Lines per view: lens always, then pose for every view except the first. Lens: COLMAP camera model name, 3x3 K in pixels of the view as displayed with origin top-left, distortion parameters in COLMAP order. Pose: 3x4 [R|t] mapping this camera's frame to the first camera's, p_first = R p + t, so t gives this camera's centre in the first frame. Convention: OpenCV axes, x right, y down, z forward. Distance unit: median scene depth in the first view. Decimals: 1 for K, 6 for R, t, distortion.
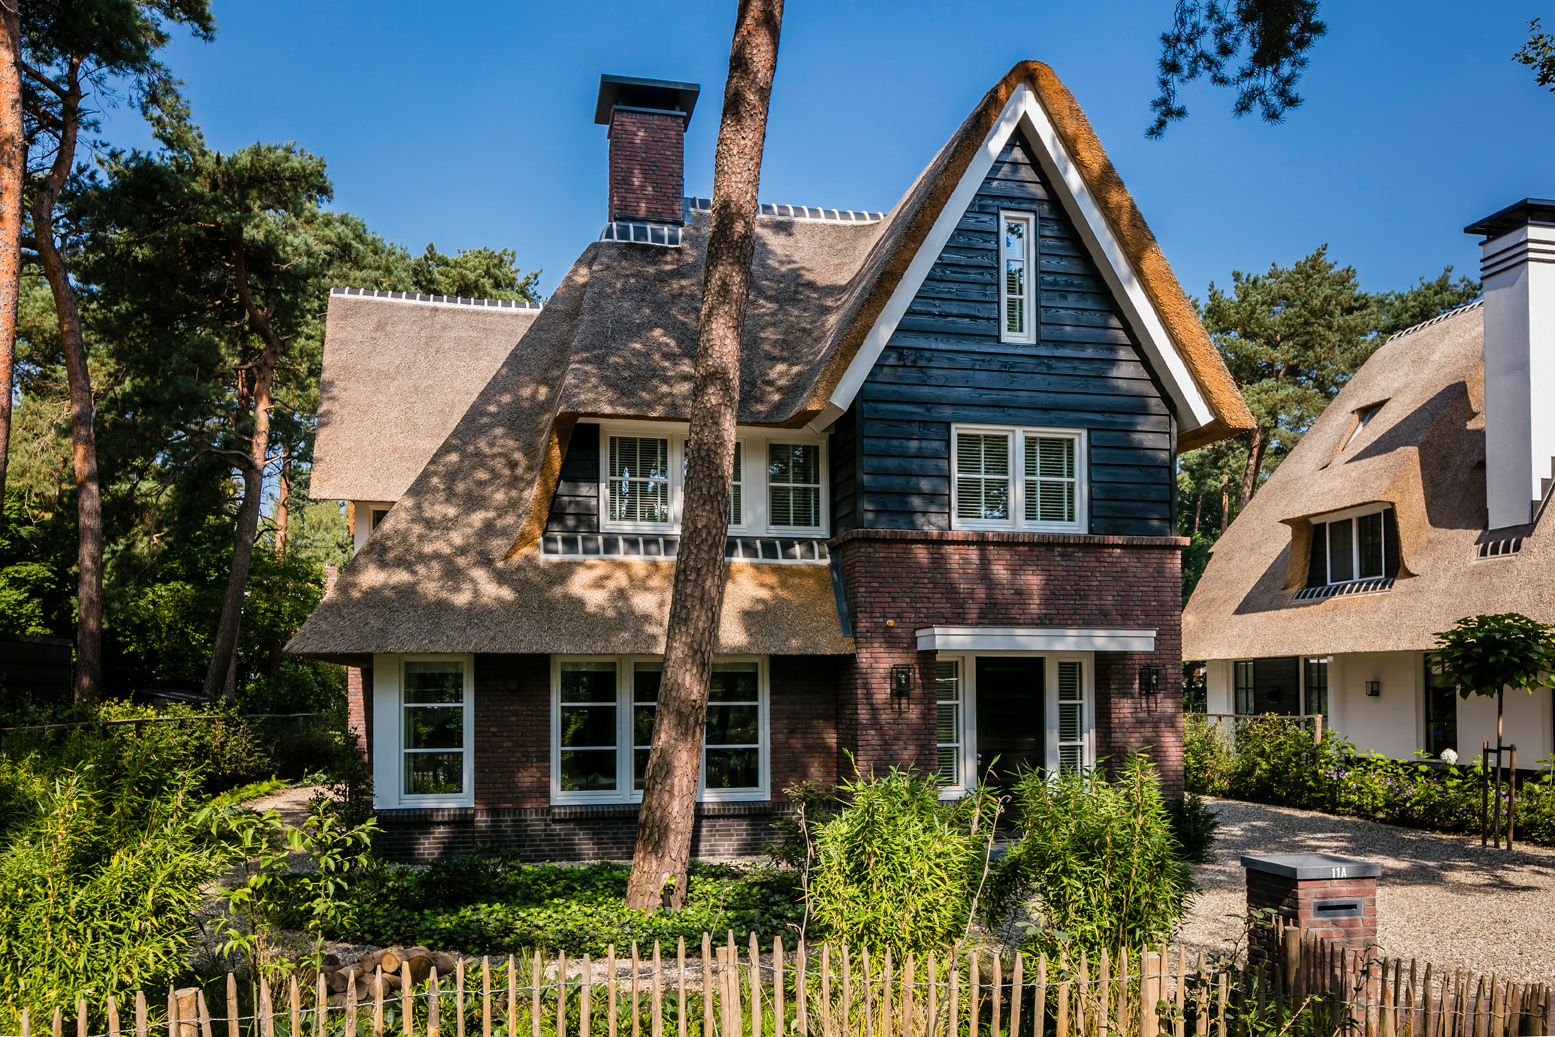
lens RADIAL K [[1239.8, 0, 777.5], [0, 1239.8, 518.5], [0, 0, 1]] dist [0.007637, 0.000547]
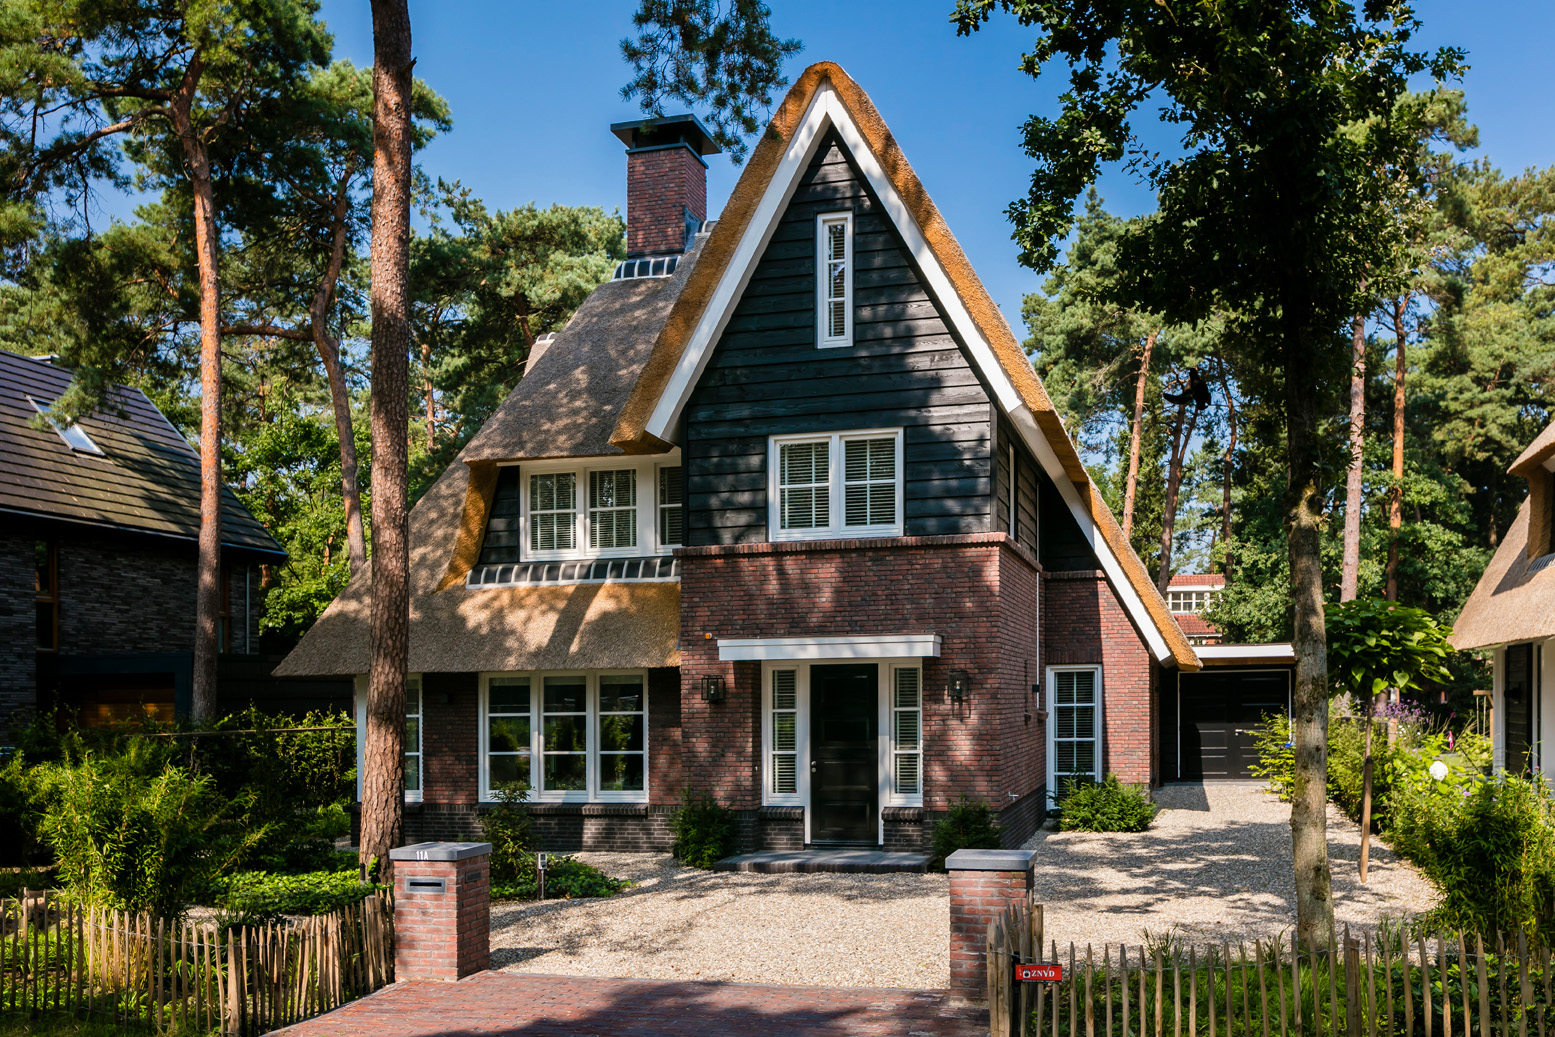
lens RADIAL K [[1416.4, 0, 777.5], [0, 1416.4, 518.5], [0, 0, 1]] dist [-0.039107, -0.002196]
pose [[0.878877, -0.072740, -0.471470, 0.685161], [0.081309, 0.996686, -0.002203, -0.006634], [0.470068, -0.036399, 0.881879, -0.021495]]
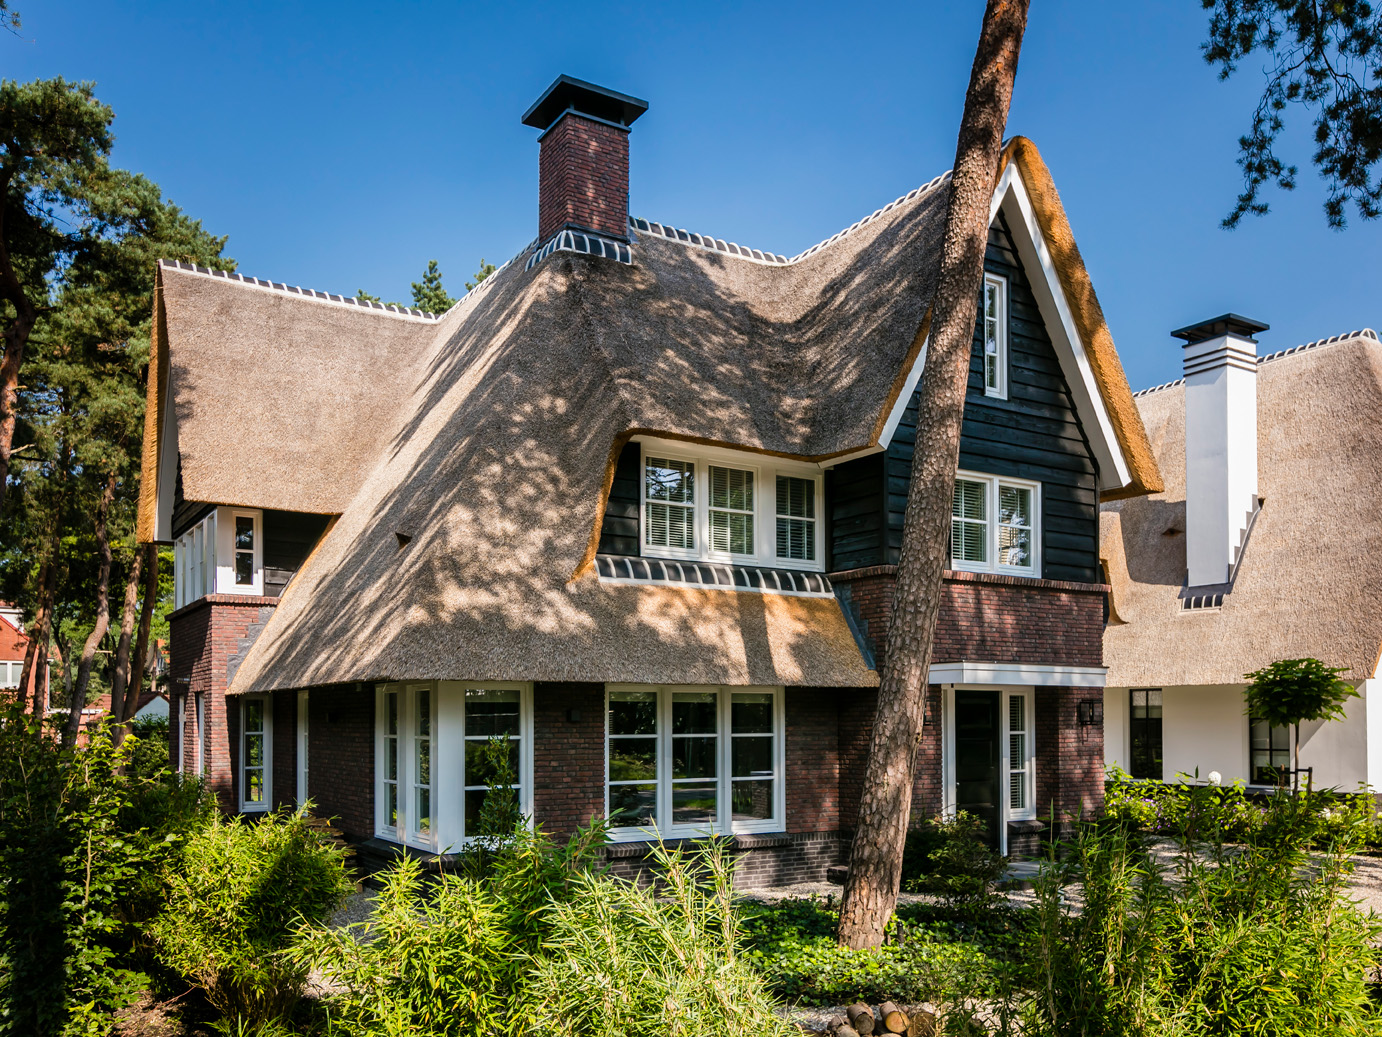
lens RADIAL K [[1208.3, 0, 692.4], [0, 1208.3, 559.0], [0, 0, 1]] dist [-0.000512, -0.000256]
pose [[0.937056, 0.043857, 0.346413, -0.405440], [-0.044841, 0.998981, -0.005176, 0.014512], [-0.346287, -0.010684, 0.938068, 0.111088]]
